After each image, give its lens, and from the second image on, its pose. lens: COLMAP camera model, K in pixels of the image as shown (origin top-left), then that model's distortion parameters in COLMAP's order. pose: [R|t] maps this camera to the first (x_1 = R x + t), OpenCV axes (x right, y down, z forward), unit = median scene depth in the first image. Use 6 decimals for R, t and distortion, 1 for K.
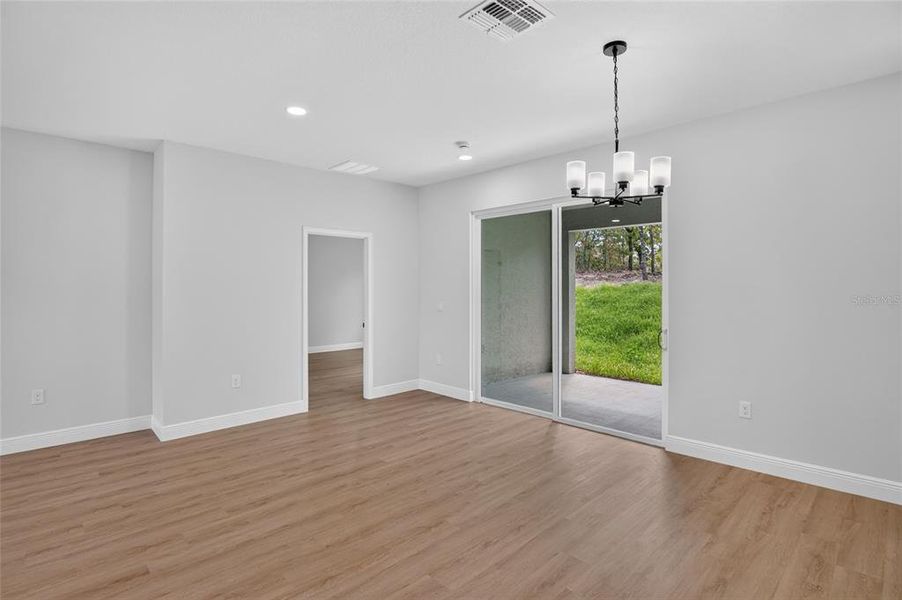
lens RADIAL K [[445.2, 0, 455.9], [0, 445.2, 284.8], [0, 0, 1]] dist [-0.063193, 0.012966]
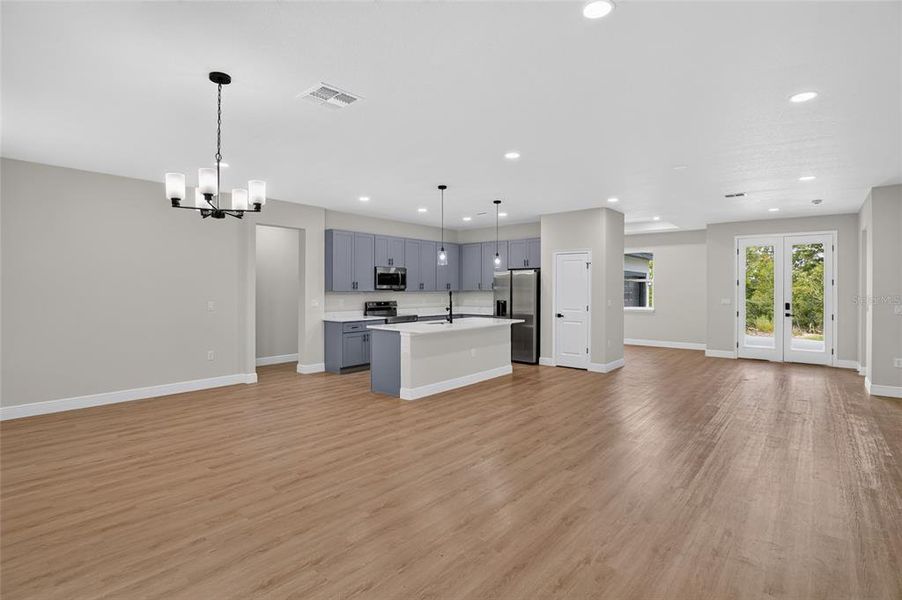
lens RADIAL K [[445.2, 0, 455.9], [0, 445.2, 284.8], [0, 0, 1]] dist [-0.063193, 0.012966]
pose [[-0.994456, 0.001654, -0.105144, -0.091620], [0.002171, 0.999986, -0.004800, 0.001440], [0.105134, -0.005002, -0.994445, 1.567709]]
